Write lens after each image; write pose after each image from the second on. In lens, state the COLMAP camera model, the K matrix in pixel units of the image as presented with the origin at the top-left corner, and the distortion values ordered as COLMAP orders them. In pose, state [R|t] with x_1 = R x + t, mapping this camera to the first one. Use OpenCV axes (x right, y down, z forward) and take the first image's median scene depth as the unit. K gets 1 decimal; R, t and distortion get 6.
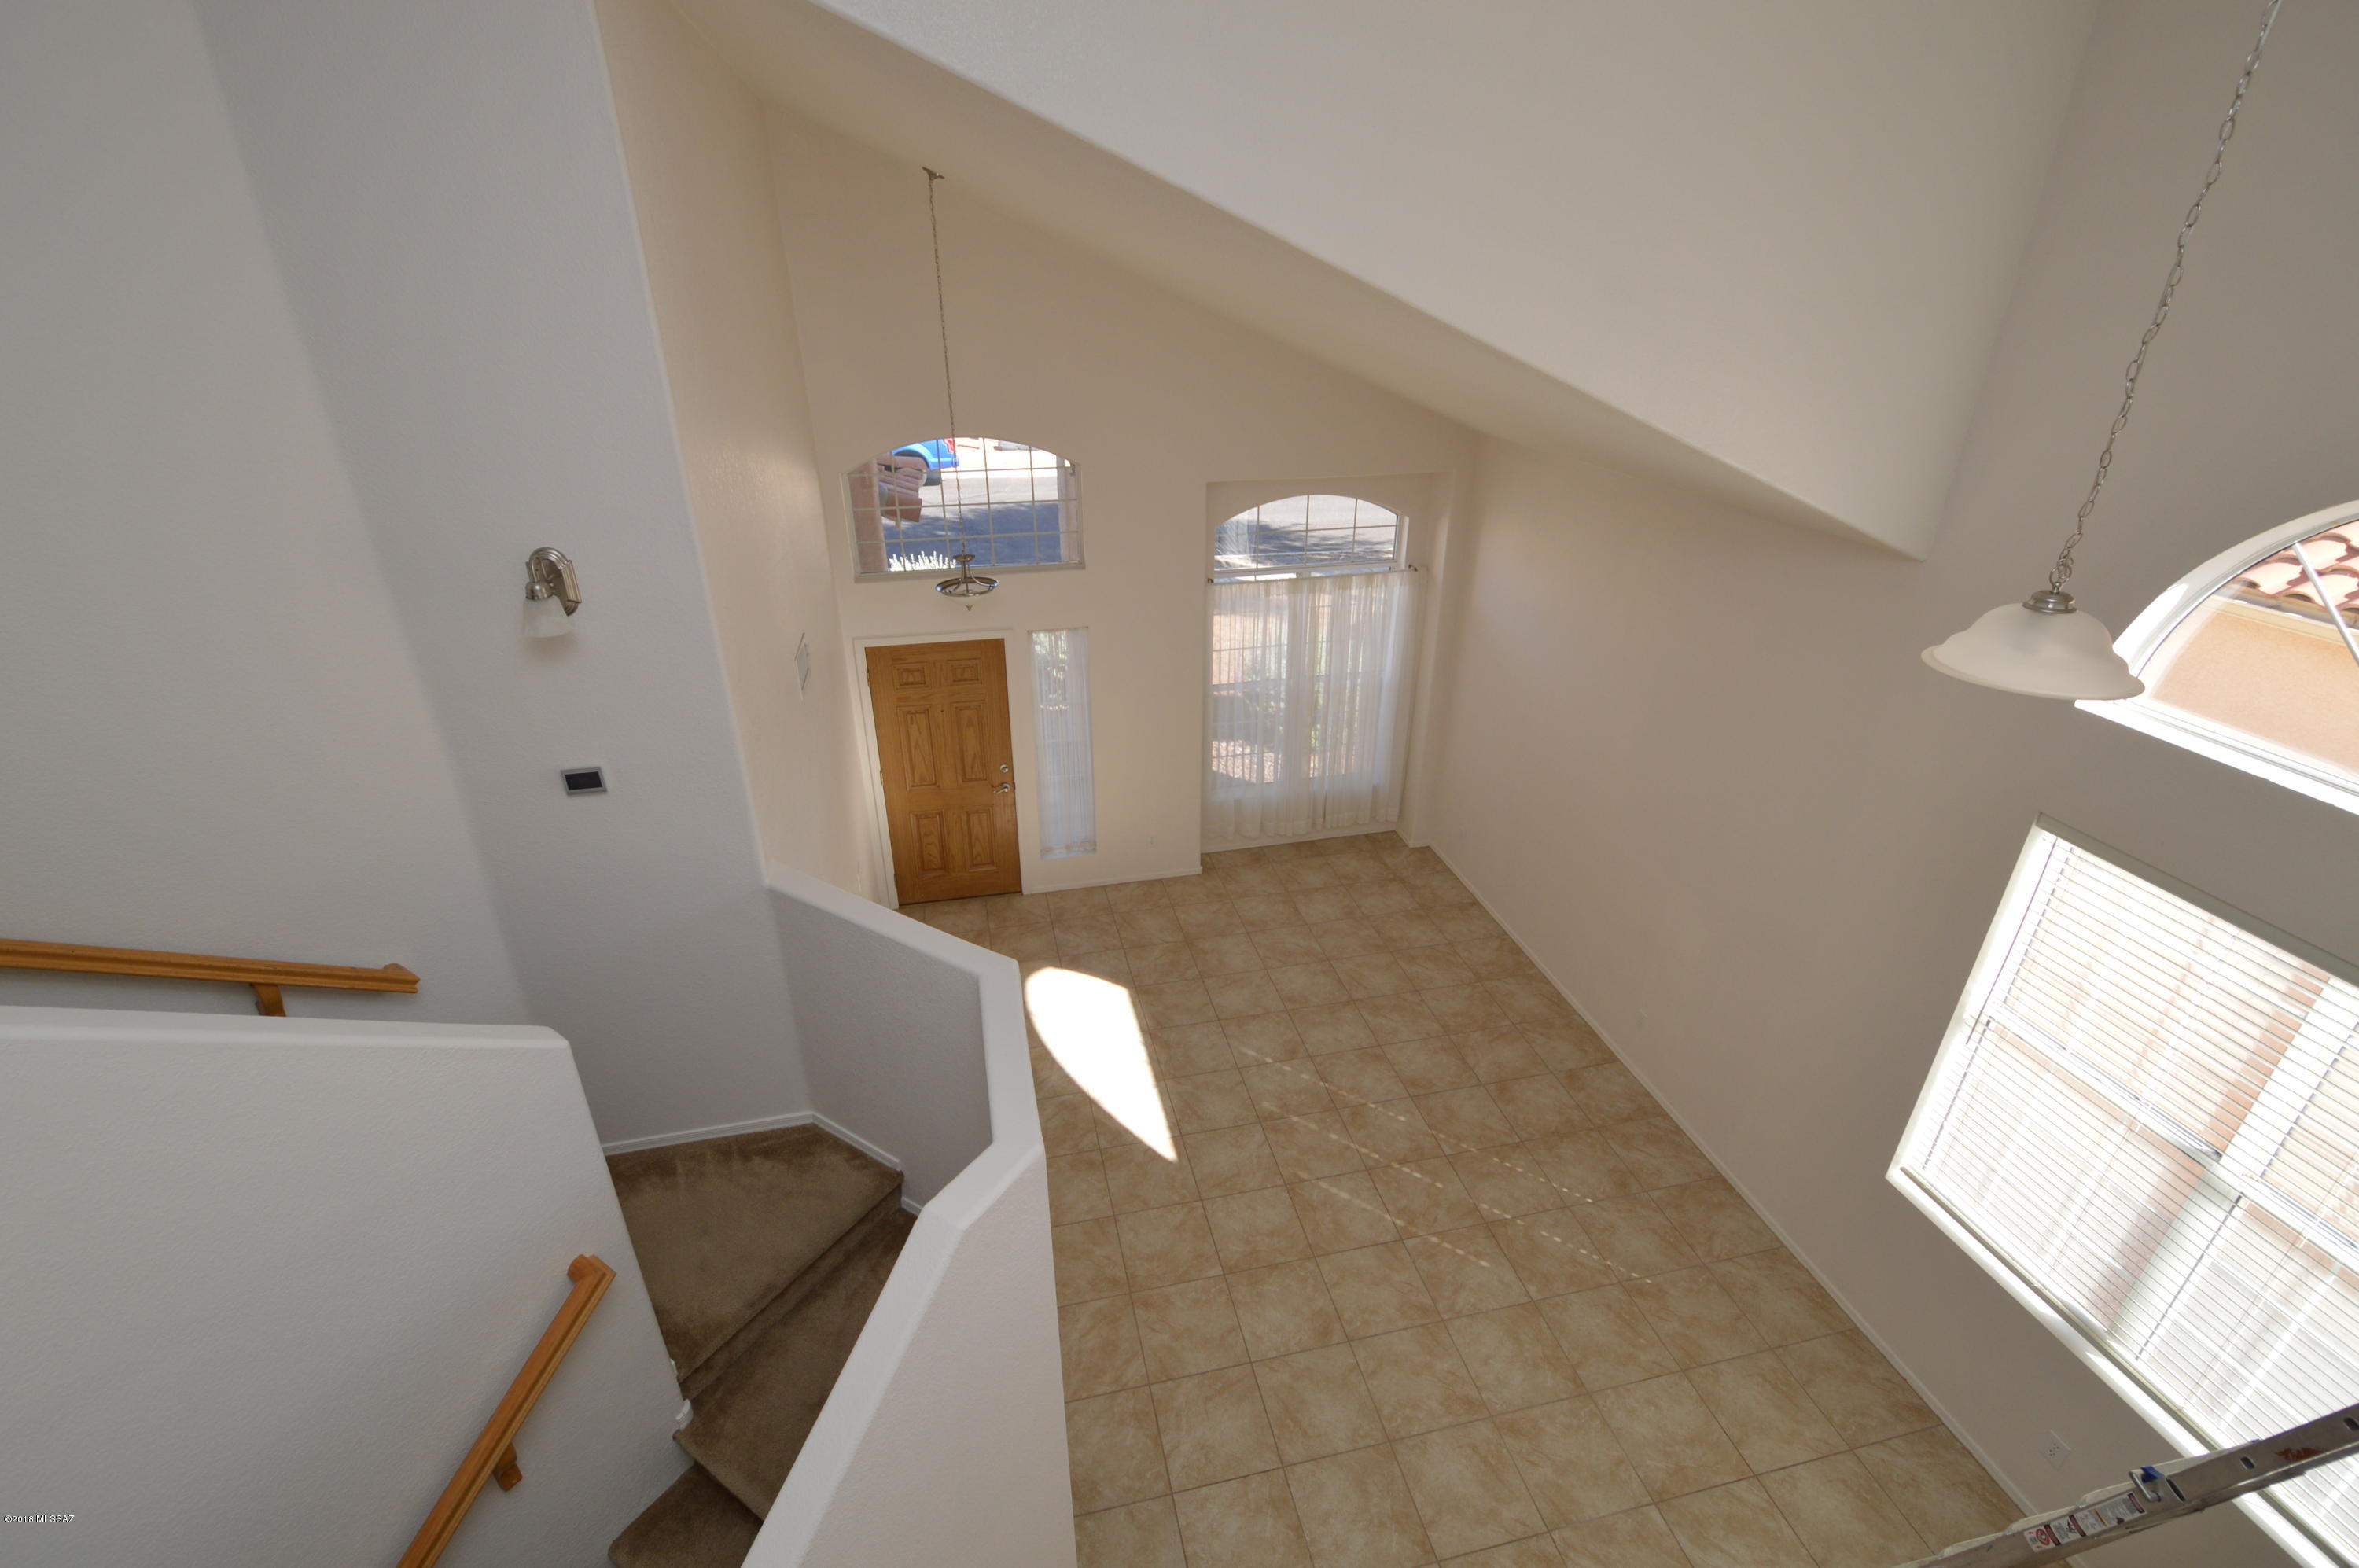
lens RADIAL K [[1039.8, 0, 1181.5], [0, 1039.8, 782.5], [0, 0, 1]] dist [0.002251, -0.003600]
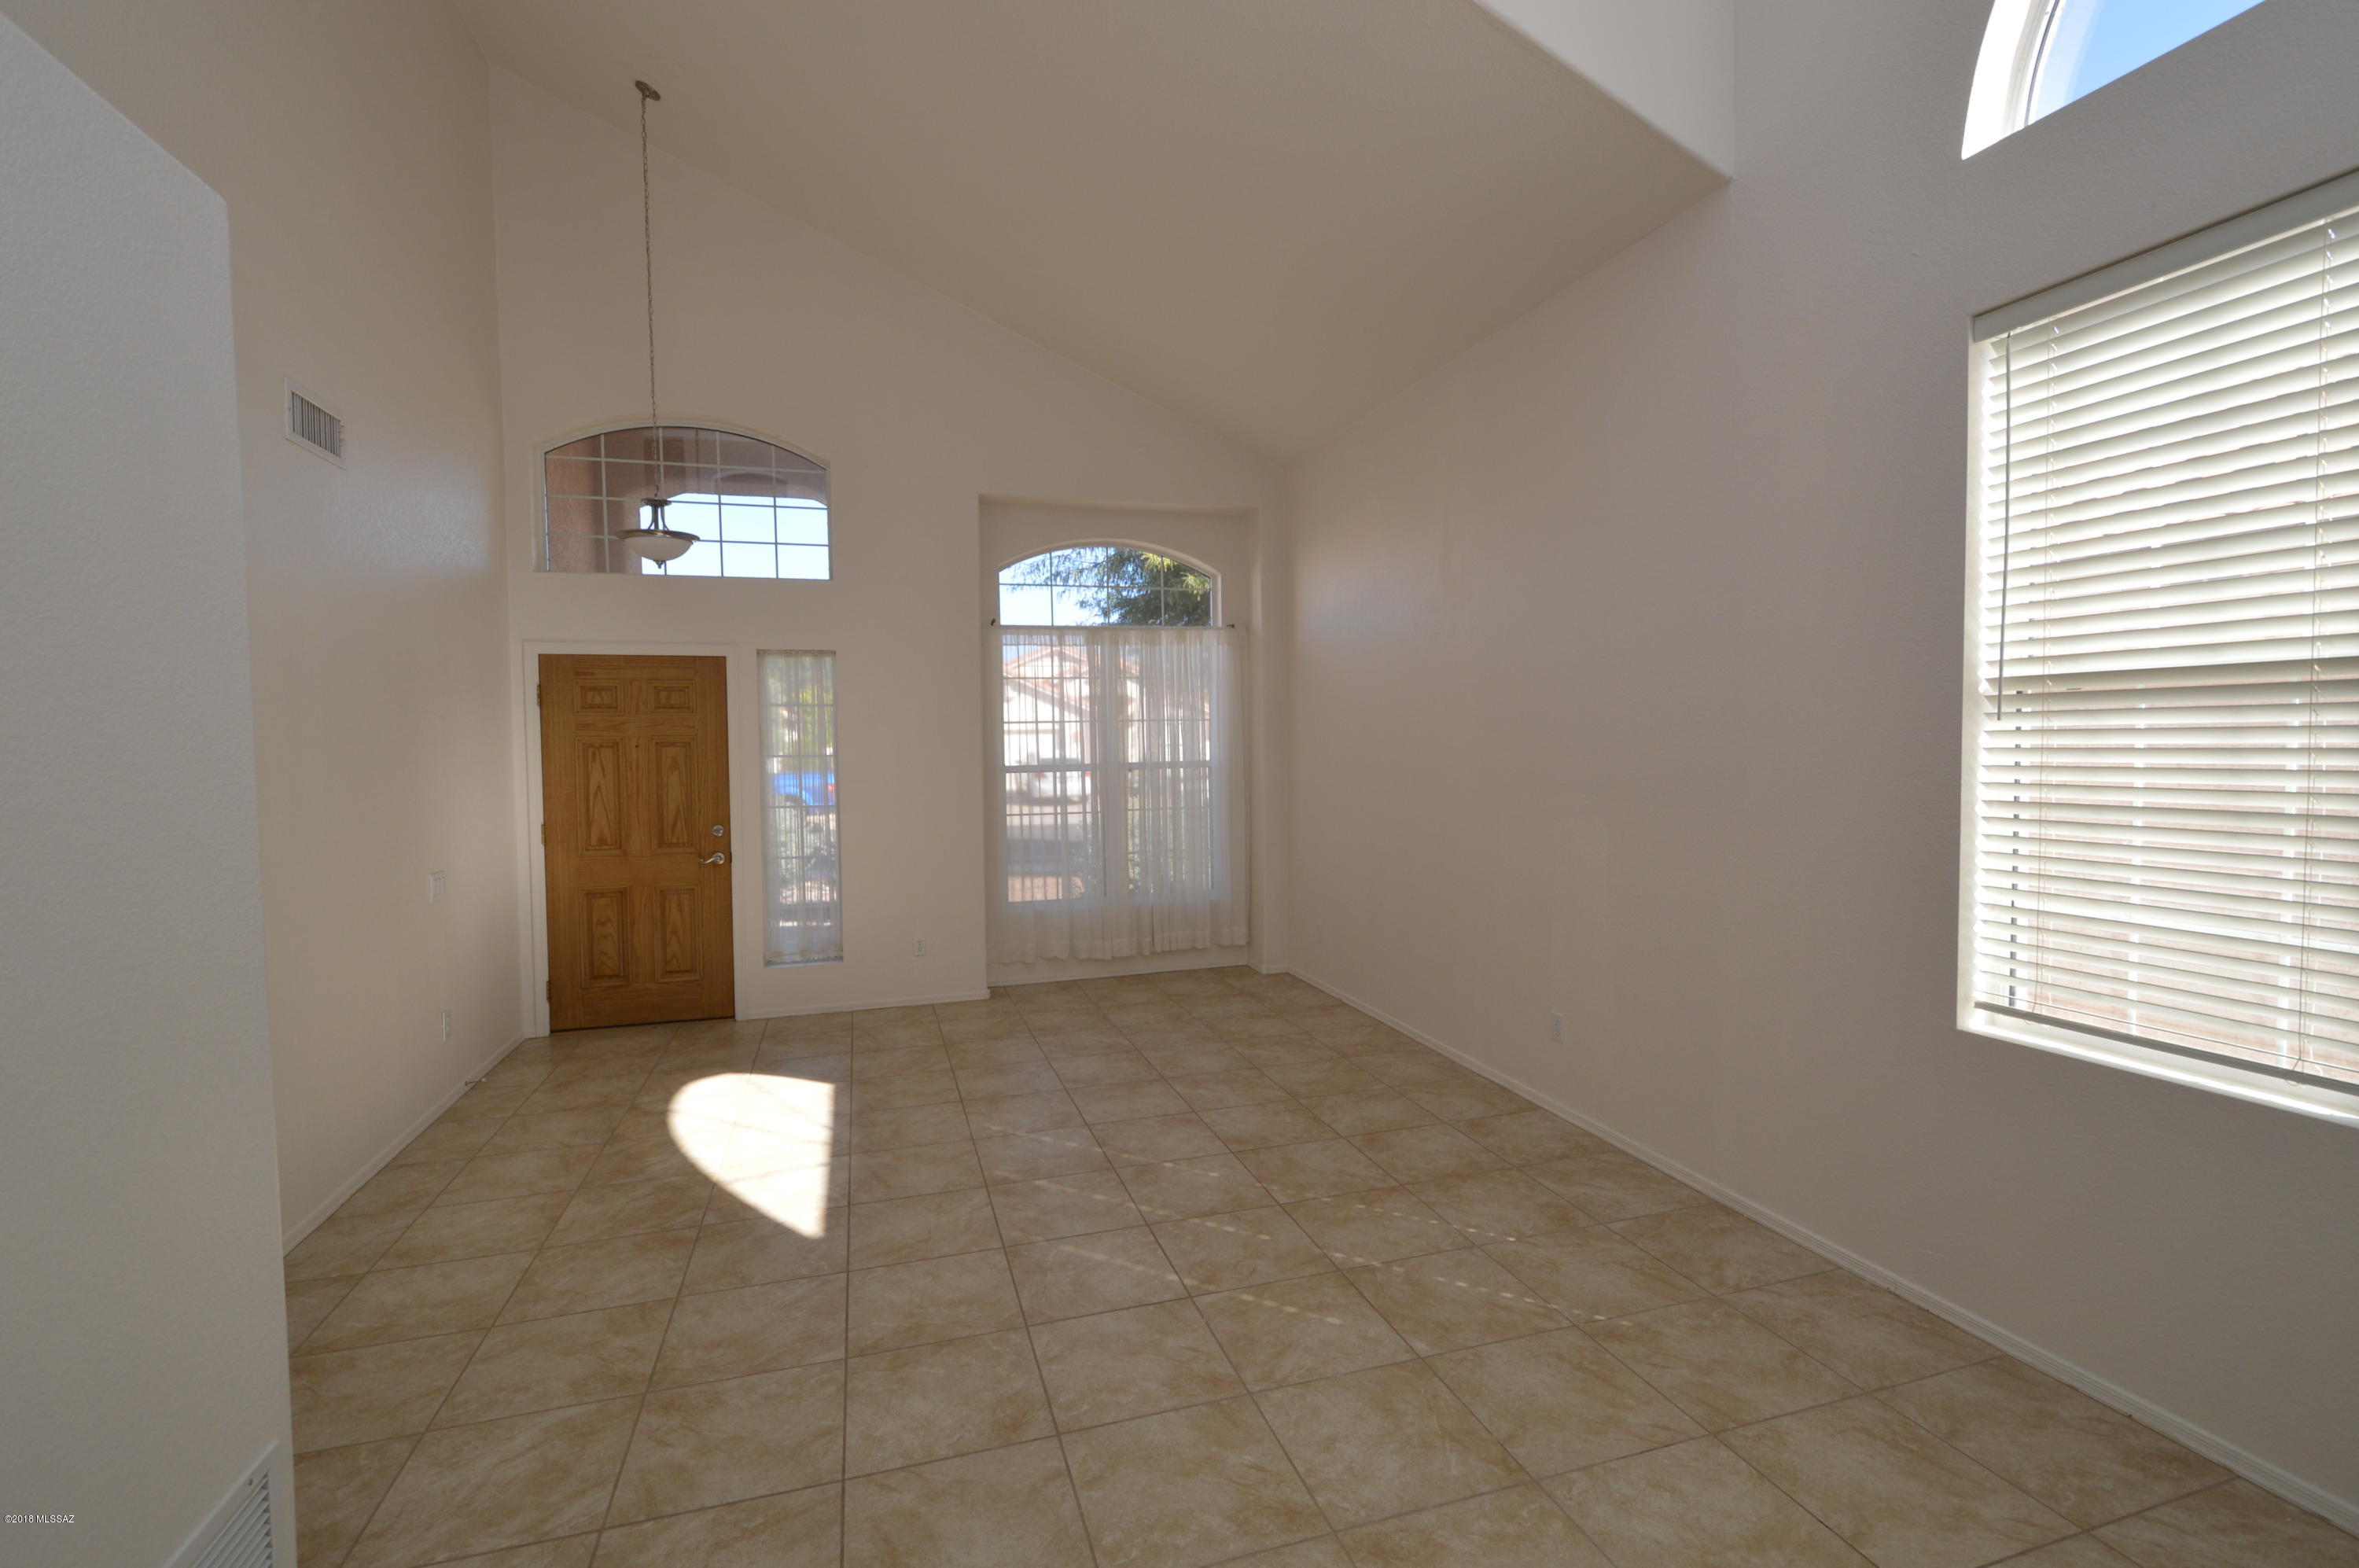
lens RADIAL K [[1039.8, 0, 1182.3], [0, 1039.8, 784.8], [0, 0, 1]] dist [0.002251, -0.003600]
pose [[0.997109, -0.019428, 0.073461, 0.161478], [0.047815, 0.911793, -0.407857, 0.391410], [-0.059058, 0.410190, 0.910086, 0.354214]]
